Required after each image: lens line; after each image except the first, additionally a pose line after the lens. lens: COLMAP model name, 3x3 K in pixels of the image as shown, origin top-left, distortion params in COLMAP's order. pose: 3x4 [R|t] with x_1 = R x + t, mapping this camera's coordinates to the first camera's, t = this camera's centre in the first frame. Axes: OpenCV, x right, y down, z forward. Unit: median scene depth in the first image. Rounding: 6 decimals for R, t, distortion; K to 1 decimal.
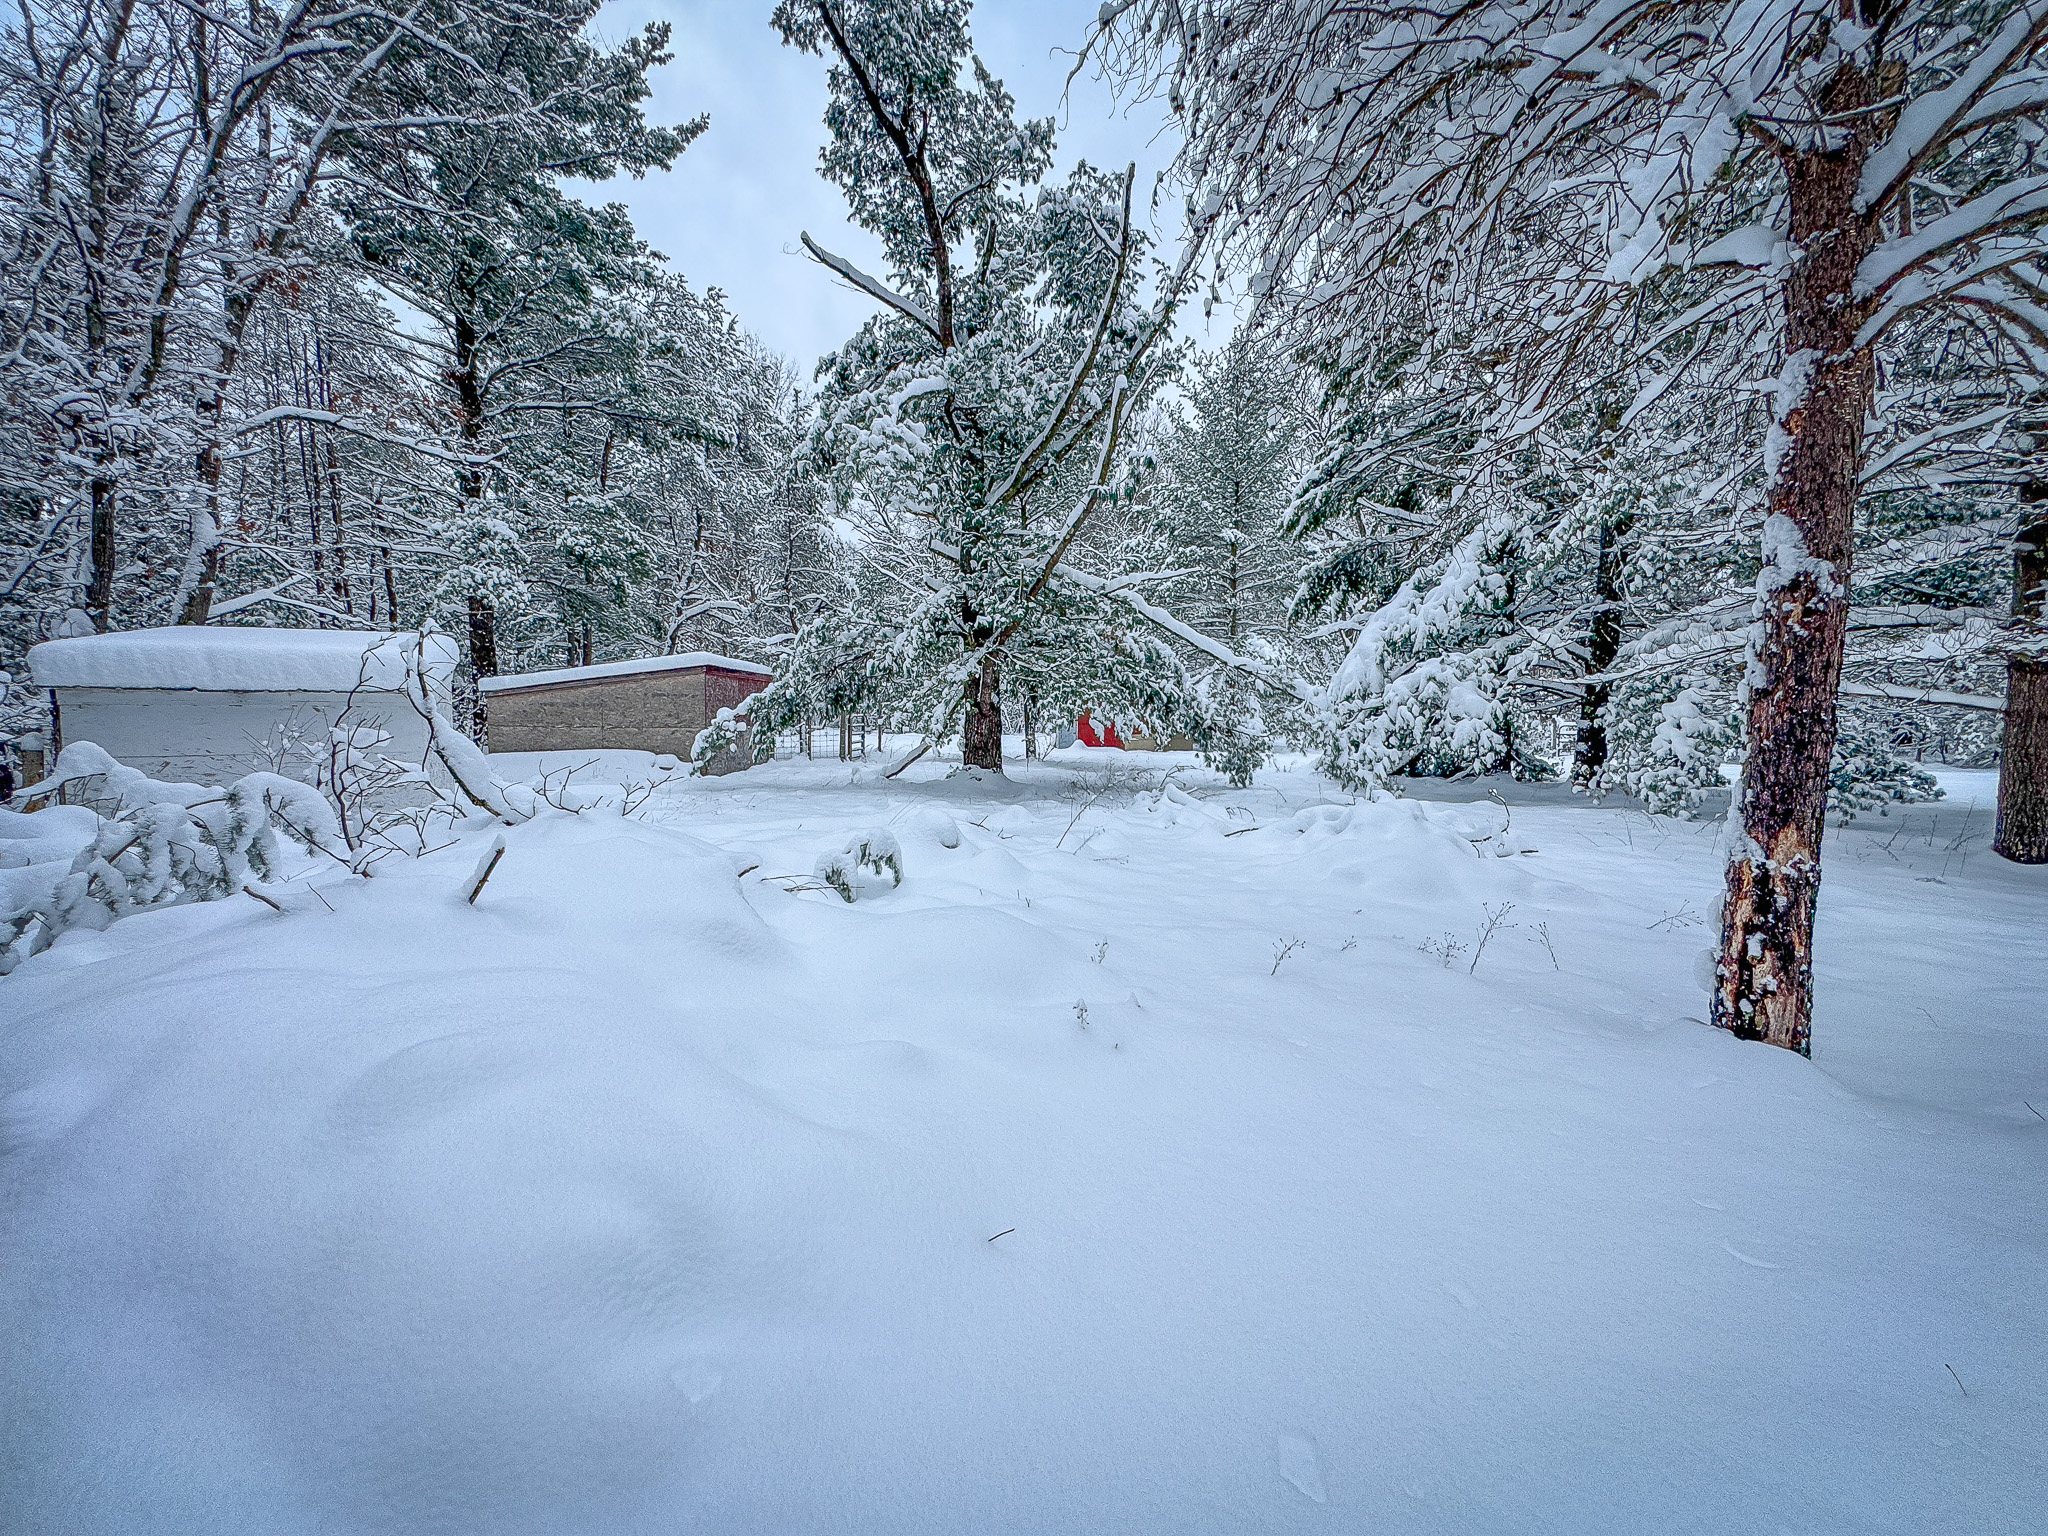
lens RADIAL K [[817.4, 0, 1027.6], [0, 817.4, 769.1], [0, 0, 1]] dist [-0.001424, -0.000259]
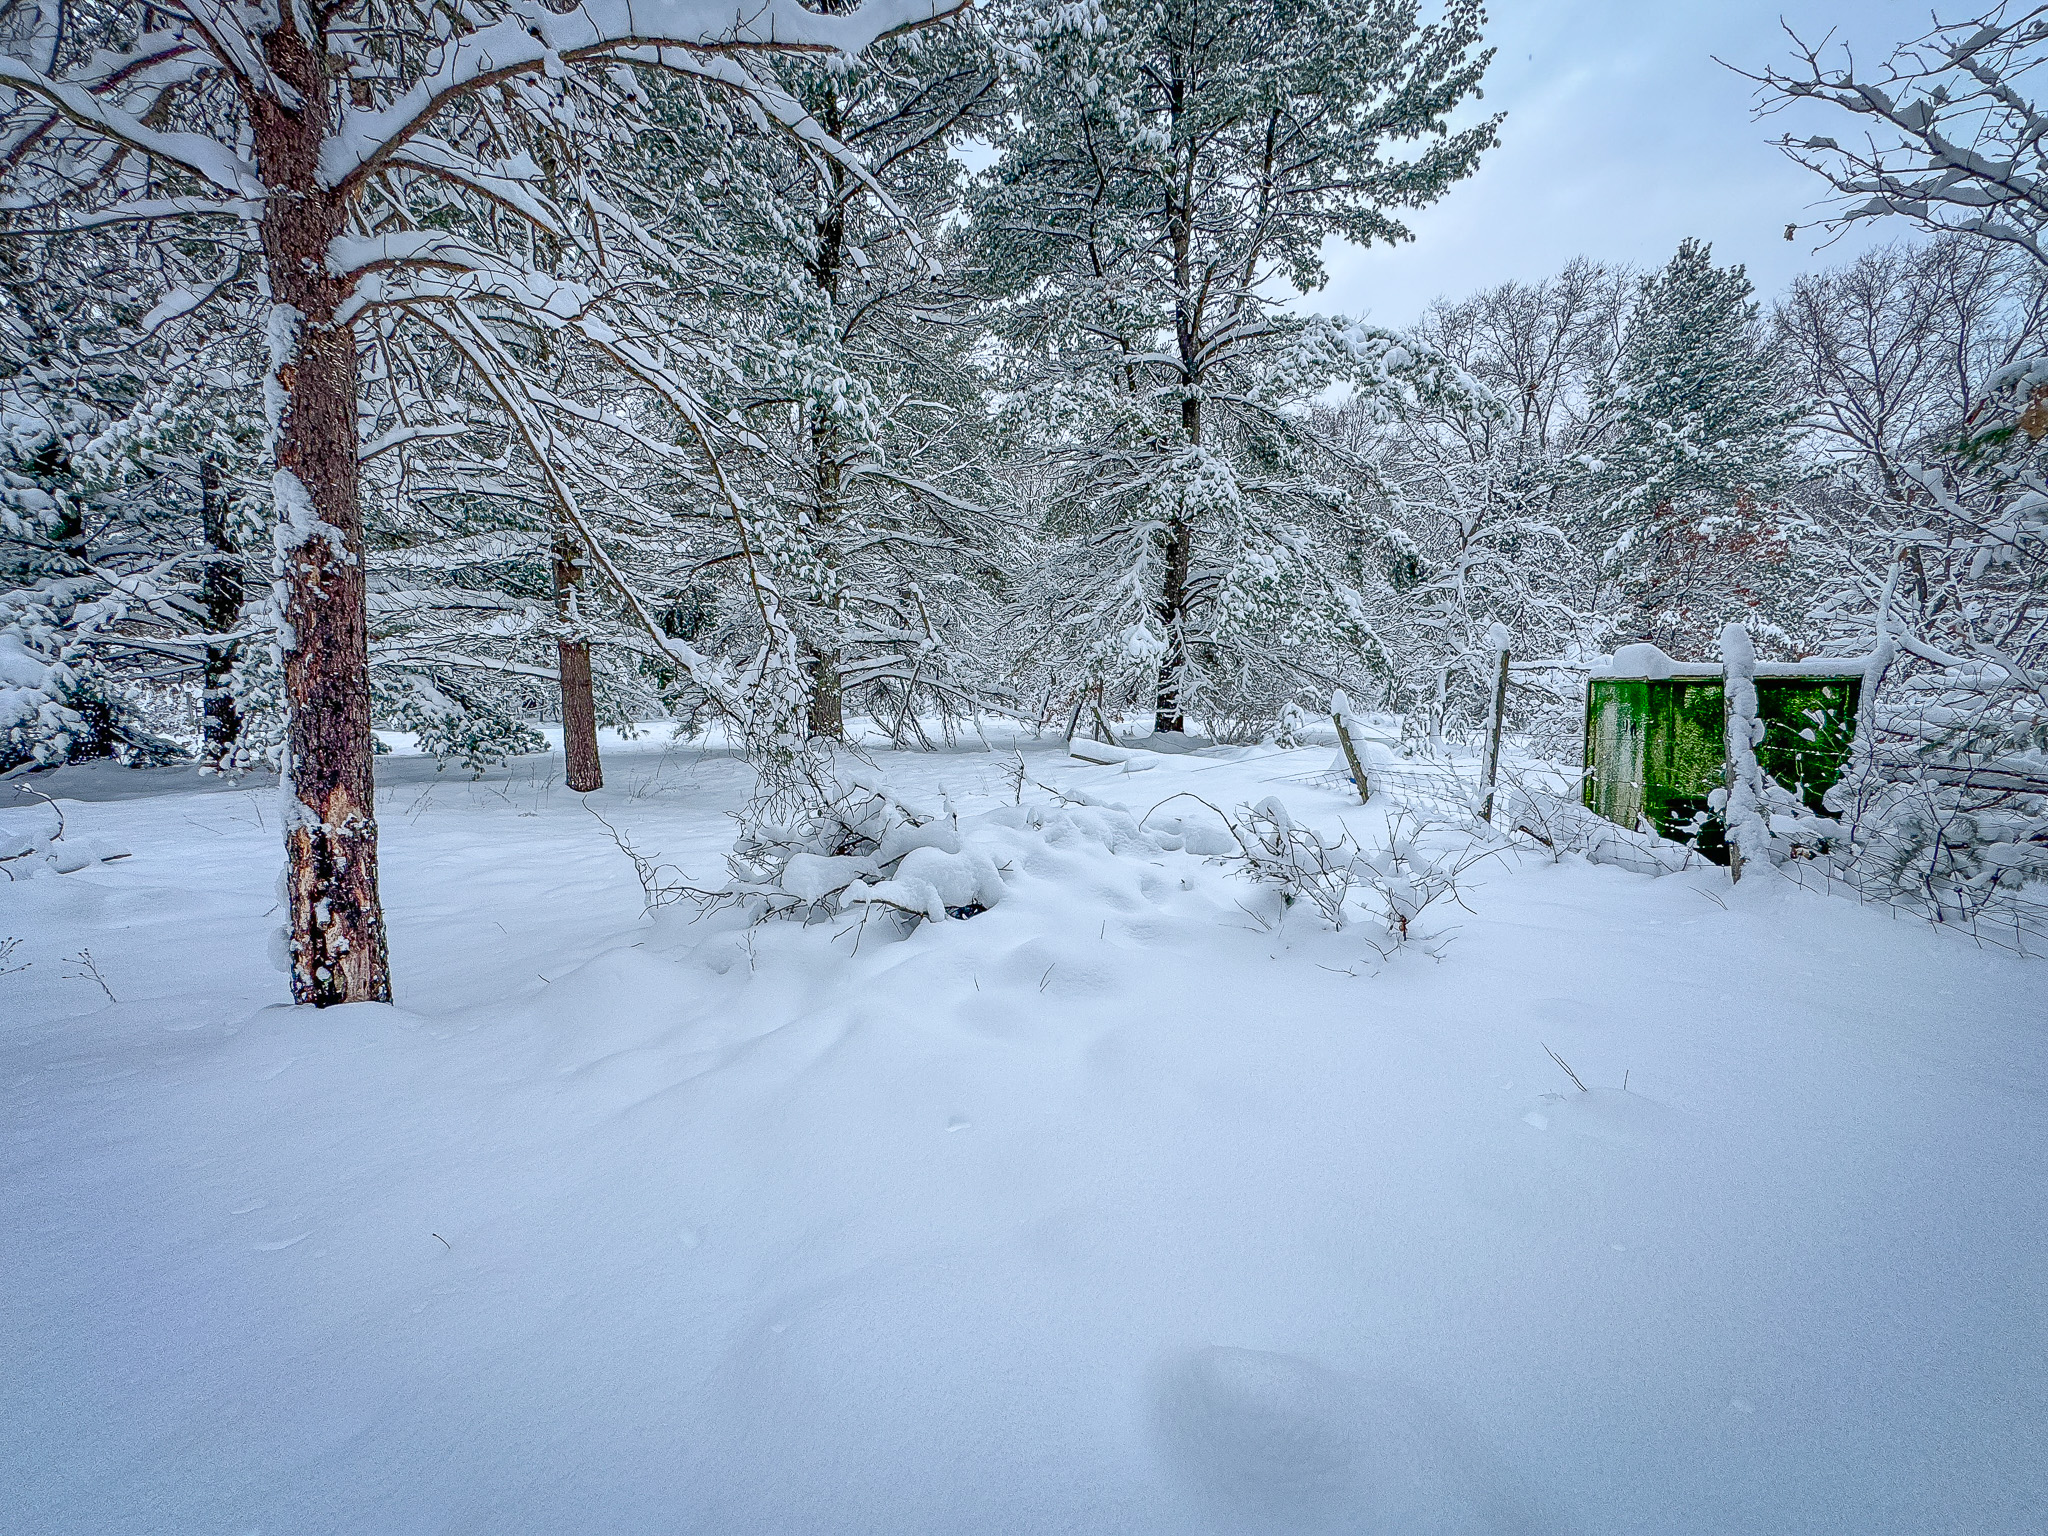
lens RADIAL K [[817.4, 0, 1028.6], [0, 817.4, 767.1], [0, 0, 1]] dist [-0.001424, -0.000259]
pose [[0.209453, -0.096792, 0.973016, 0.124384], [0.063839, 0.994319, 0.085169, 0.012491], [-0.975733, 0.044278, 0.214442, -0.055537]]
